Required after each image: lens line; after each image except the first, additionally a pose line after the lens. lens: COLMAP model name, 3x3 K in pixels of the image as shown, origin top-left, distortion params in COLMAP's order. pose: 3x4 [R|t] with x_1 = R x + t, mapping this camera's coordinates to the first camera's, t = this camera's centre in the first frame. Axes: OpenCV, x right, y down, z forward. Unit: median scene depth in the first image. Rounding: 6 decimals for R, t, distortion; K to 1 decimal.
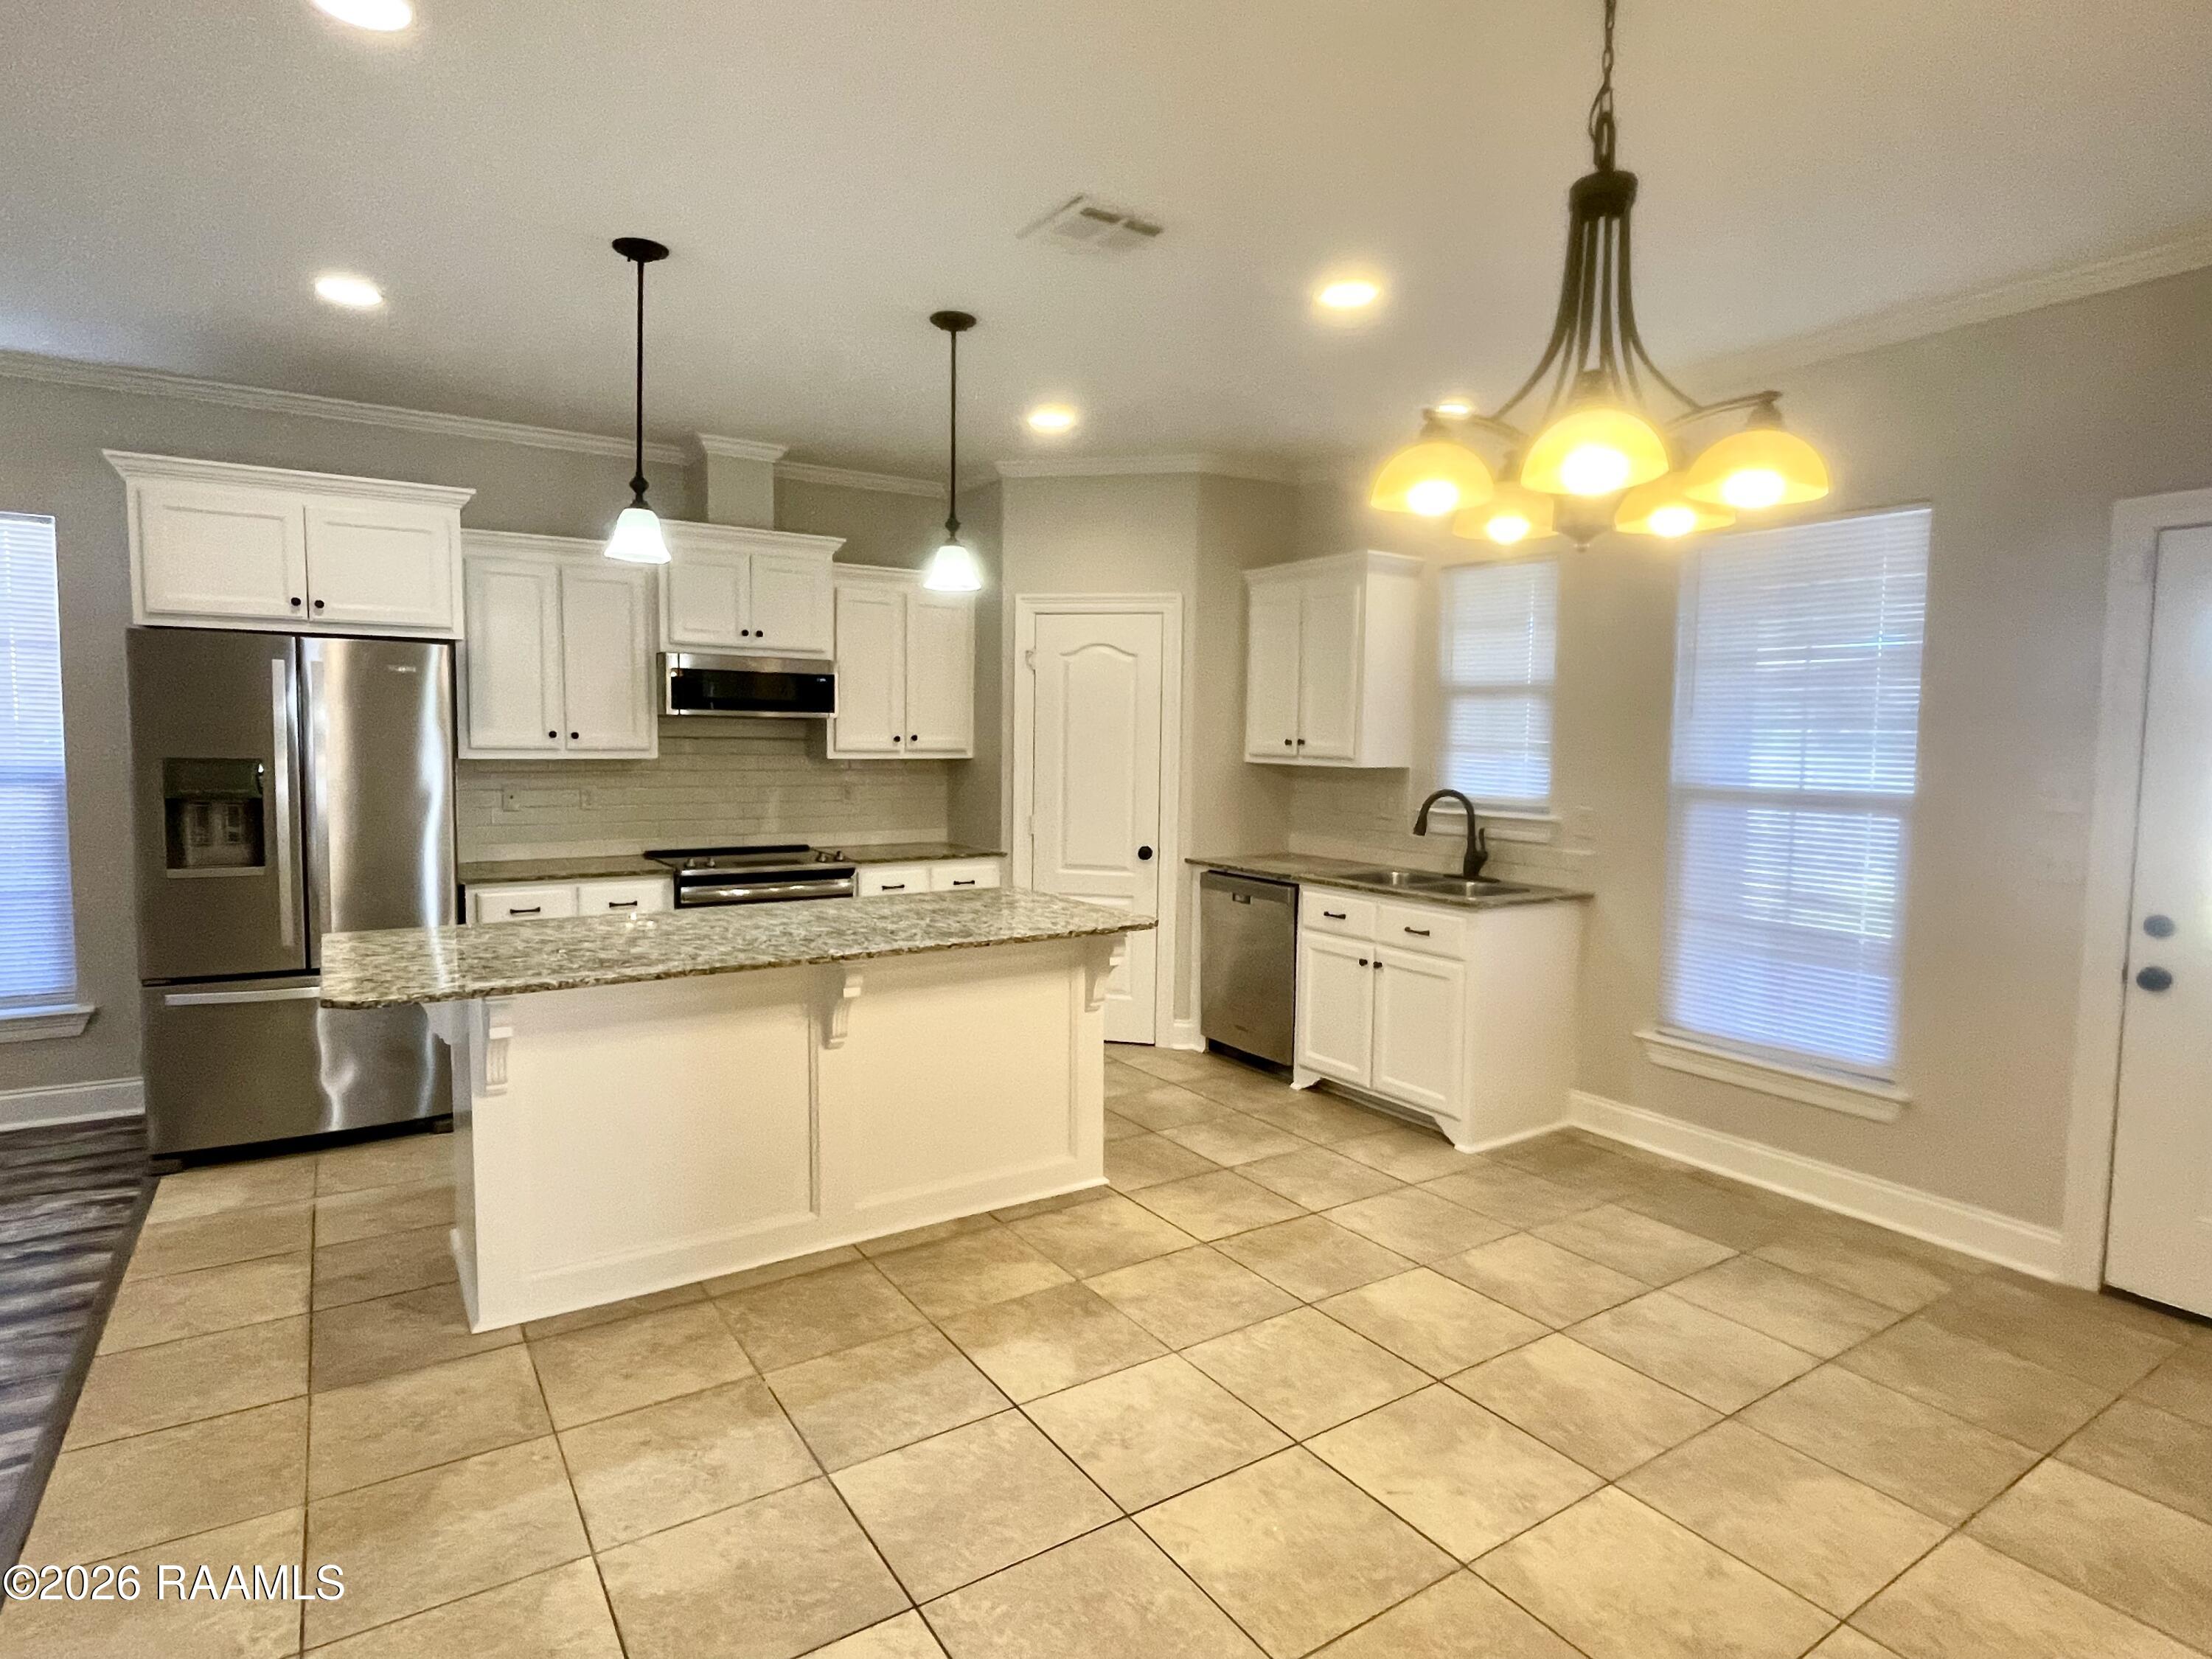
lens RADIAL K [[1172.2, 0, 1107.6], [0, 1172.2, 825.6], [0, 0, 1]] dist [0.000711, -0.000209]
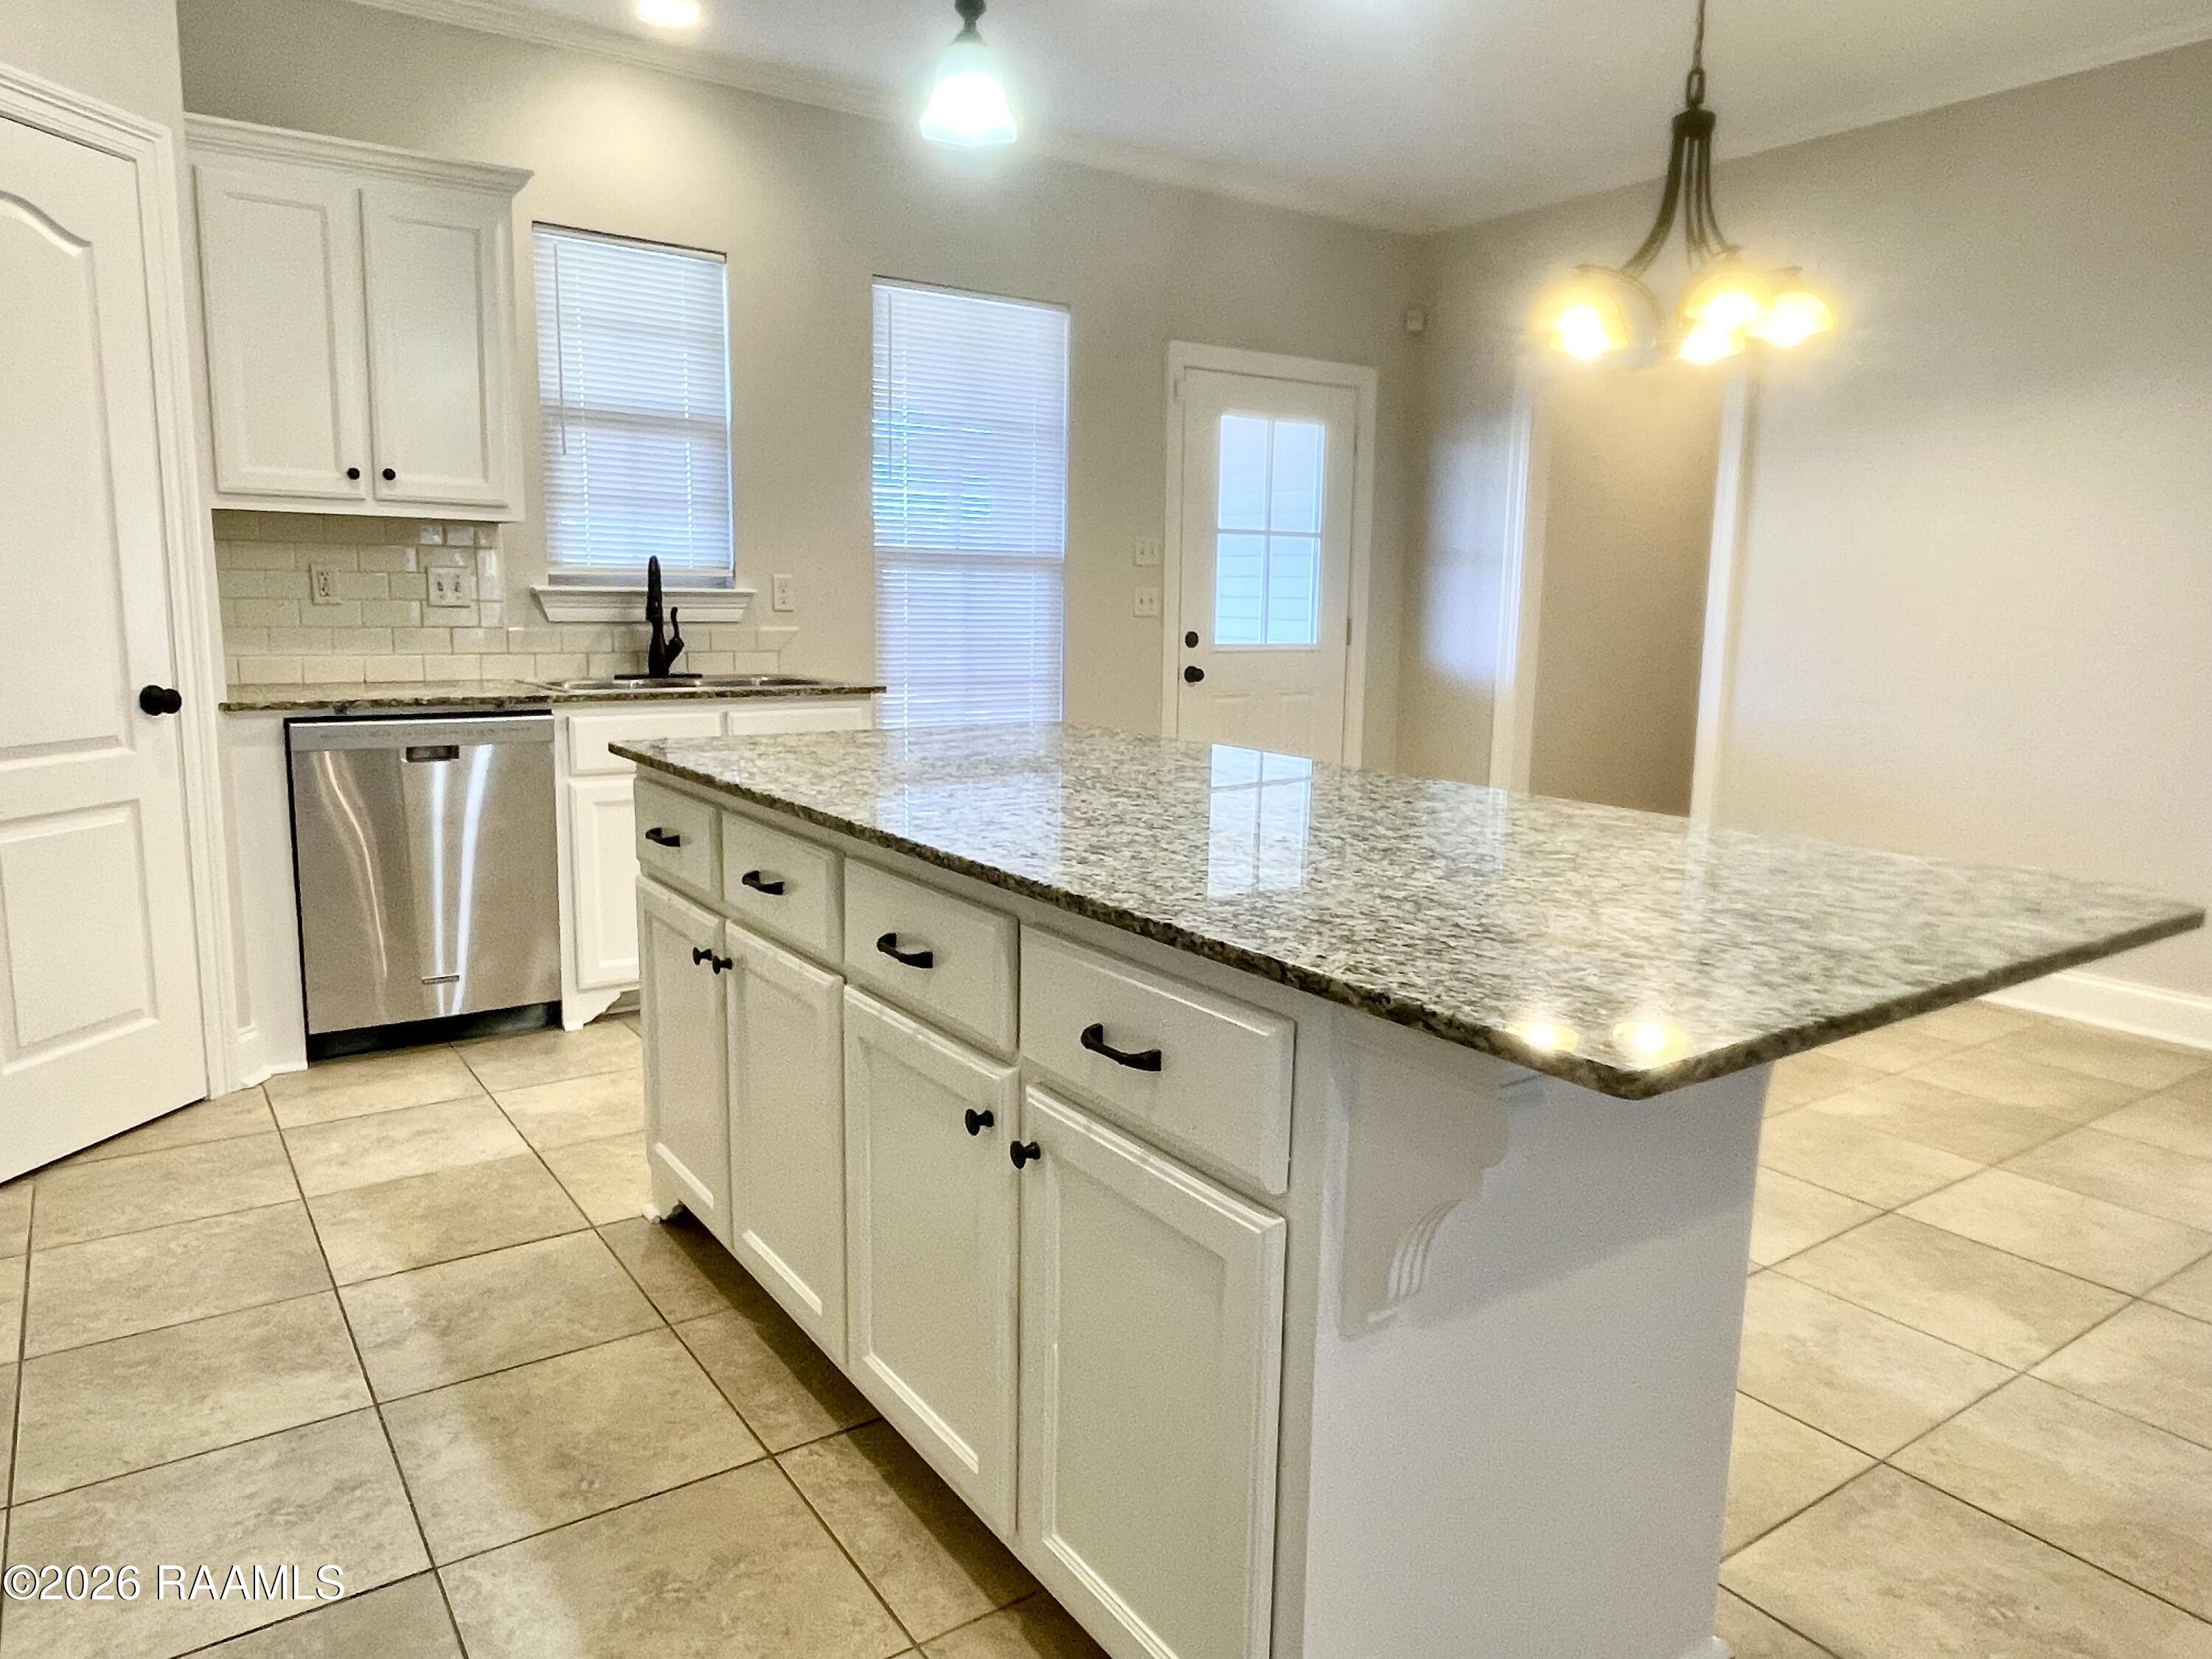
lens RADIAL K [[1451.6, 0, 1108.6], [0, 1451.6, 823.1], [0, 0, 1]] dist [0.002063, 0.000400]
pose [[-0.023353, -0.169893, 0.985186, -0.645689], [0.061664, 0.983333, 0.171035, -0.004227], [-0.997824, 0.064744, -0.012488, 0.758438]]
